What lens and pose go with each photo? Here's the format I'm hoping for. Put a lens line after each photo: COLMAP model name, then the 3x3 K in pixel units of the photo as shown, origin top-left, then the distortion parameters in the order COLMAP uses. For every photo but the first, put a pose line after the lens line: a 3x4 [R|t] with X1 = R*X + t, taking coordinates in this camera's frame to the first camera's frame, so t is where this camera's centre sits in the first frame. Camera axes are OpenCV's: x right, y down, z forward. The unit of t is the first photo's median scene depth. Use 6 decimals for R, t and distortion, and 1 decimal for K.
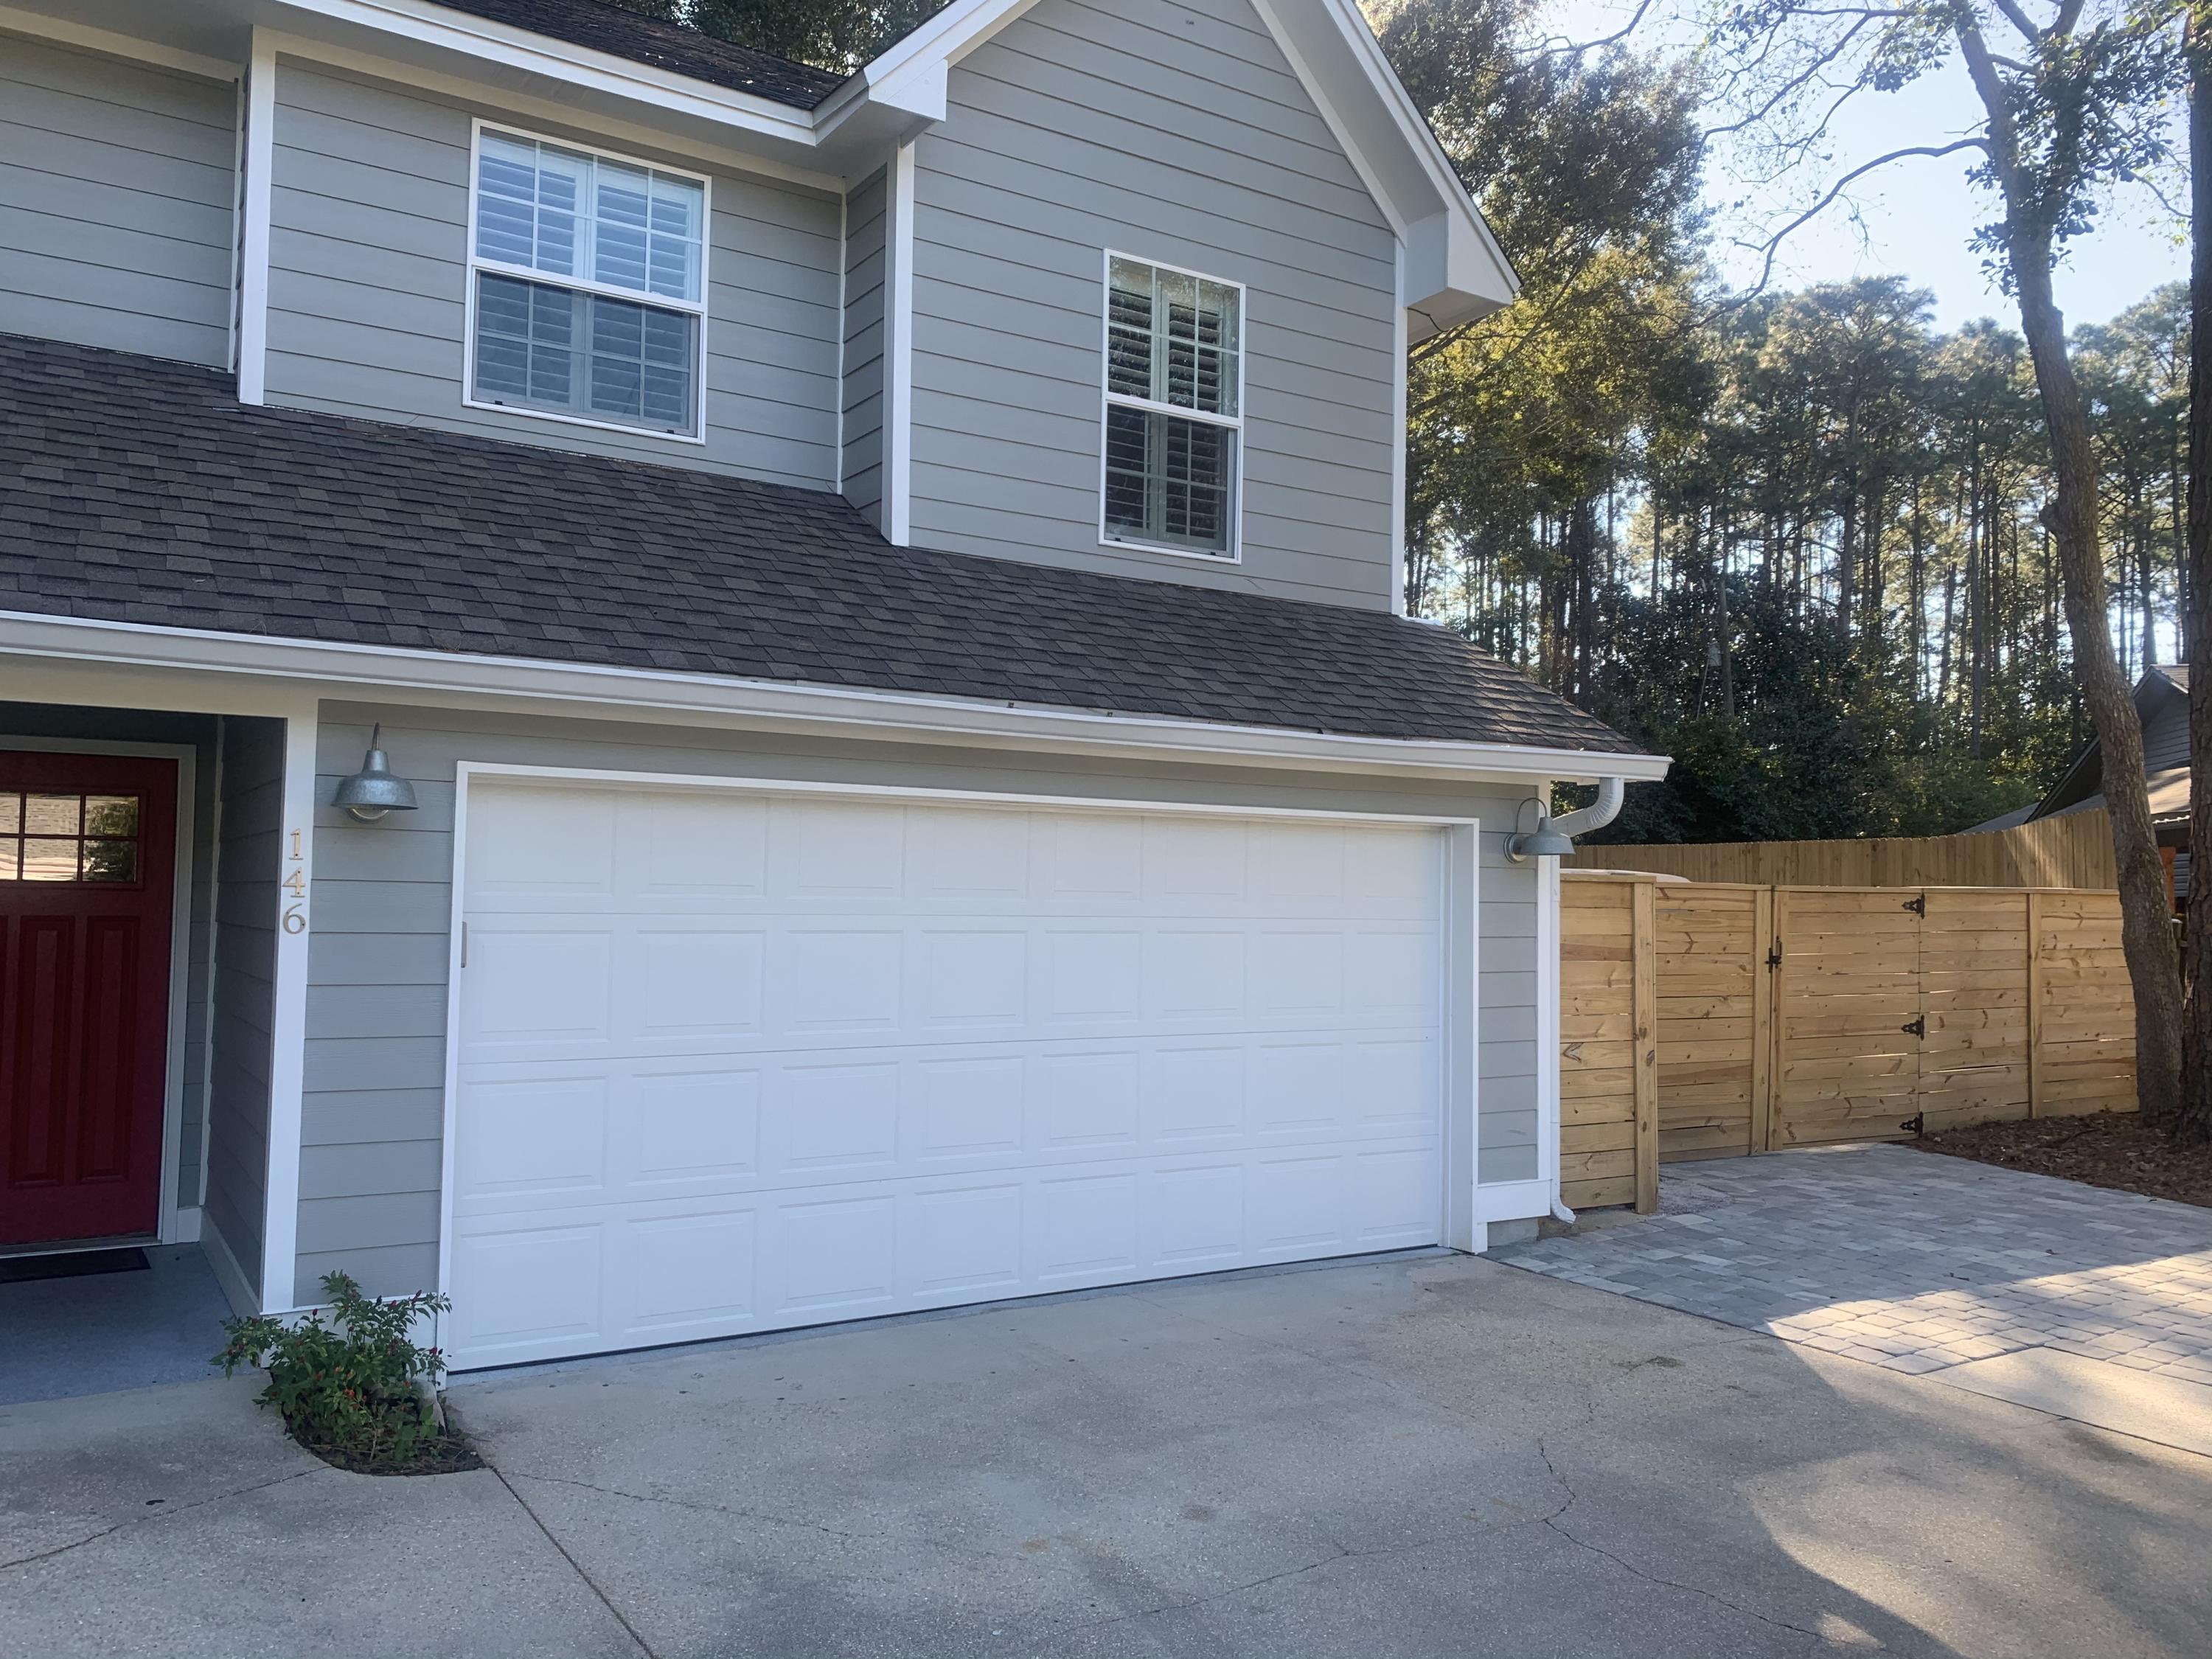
lens RADIAL K [[1685.0, 0, 1077.7], [0, 1685.0, 830.8], [0, 0, 1]] dist [0.038092, -0.039189]
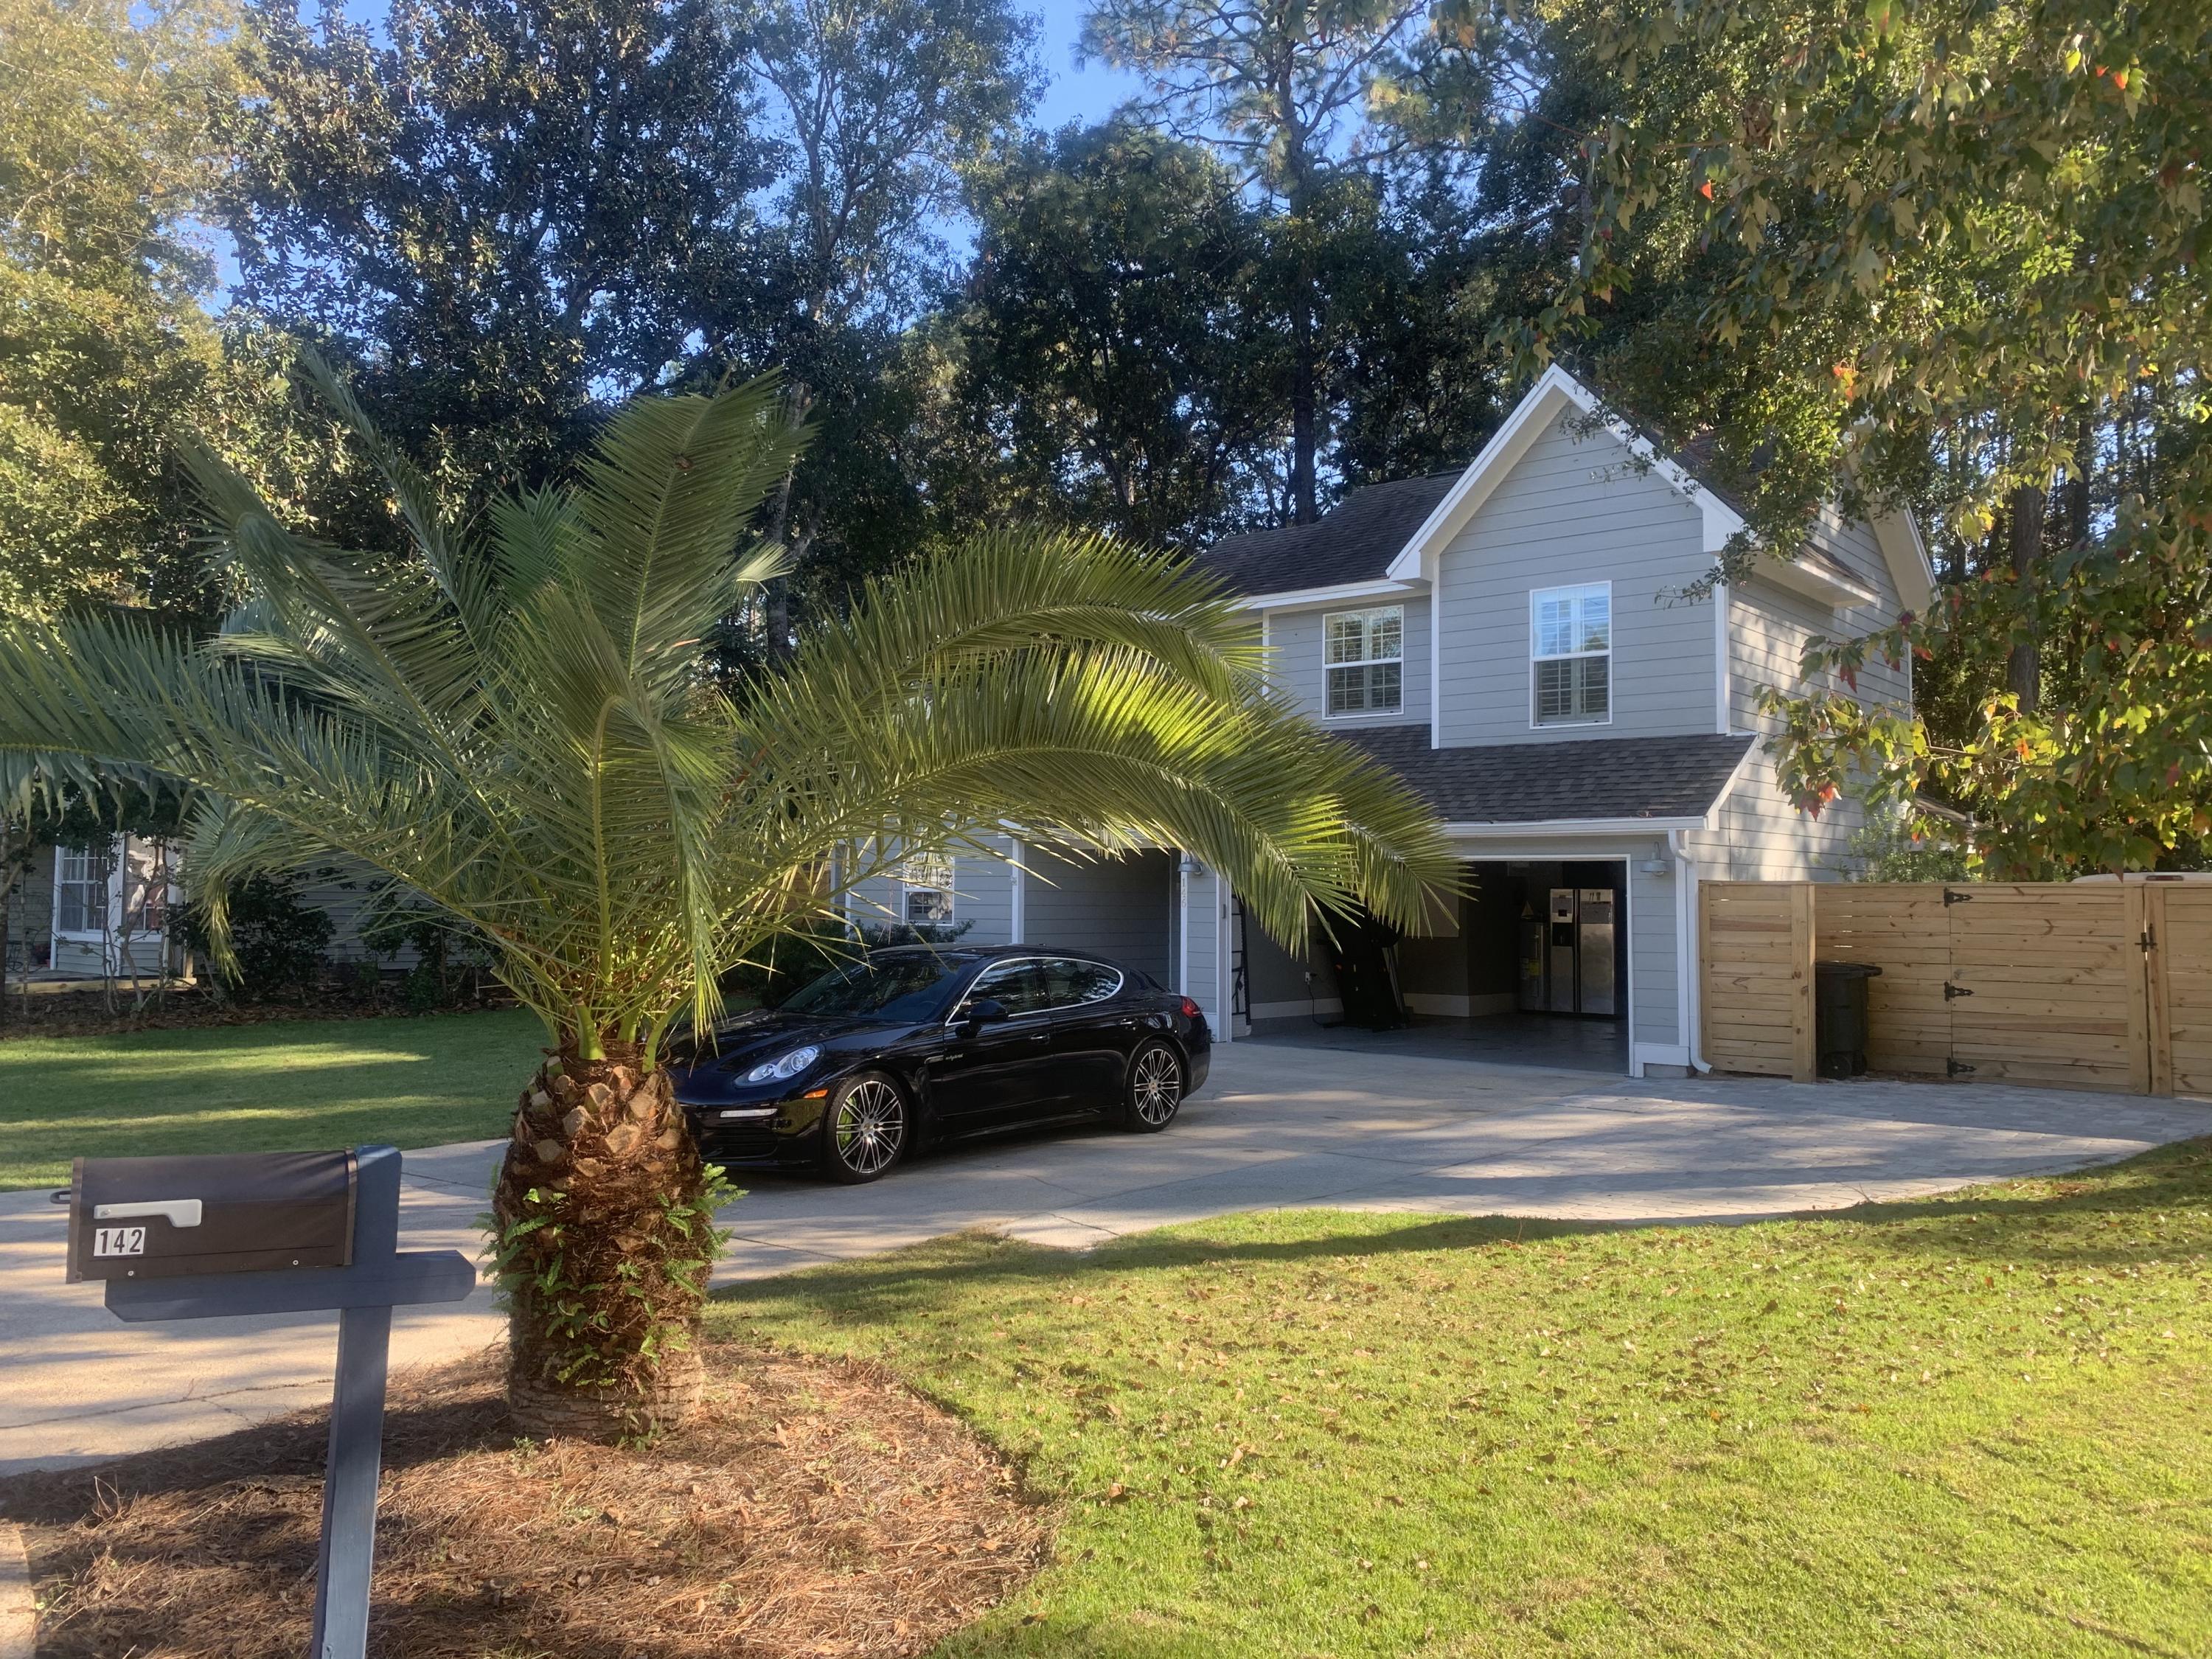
lens RADIAL K [[1685.0, 0, 1113.3], [0, 1685.0, 815.2], [0, 0, 1]] dist [0.038092, -0.039189]
pose [[0.330475, -0.054731, -0.942226, 2.284654], [0.037174, 0.998297, -0.044949, 0.016135], [0.943082, -0.020171, 0.331947, -0.260322]]
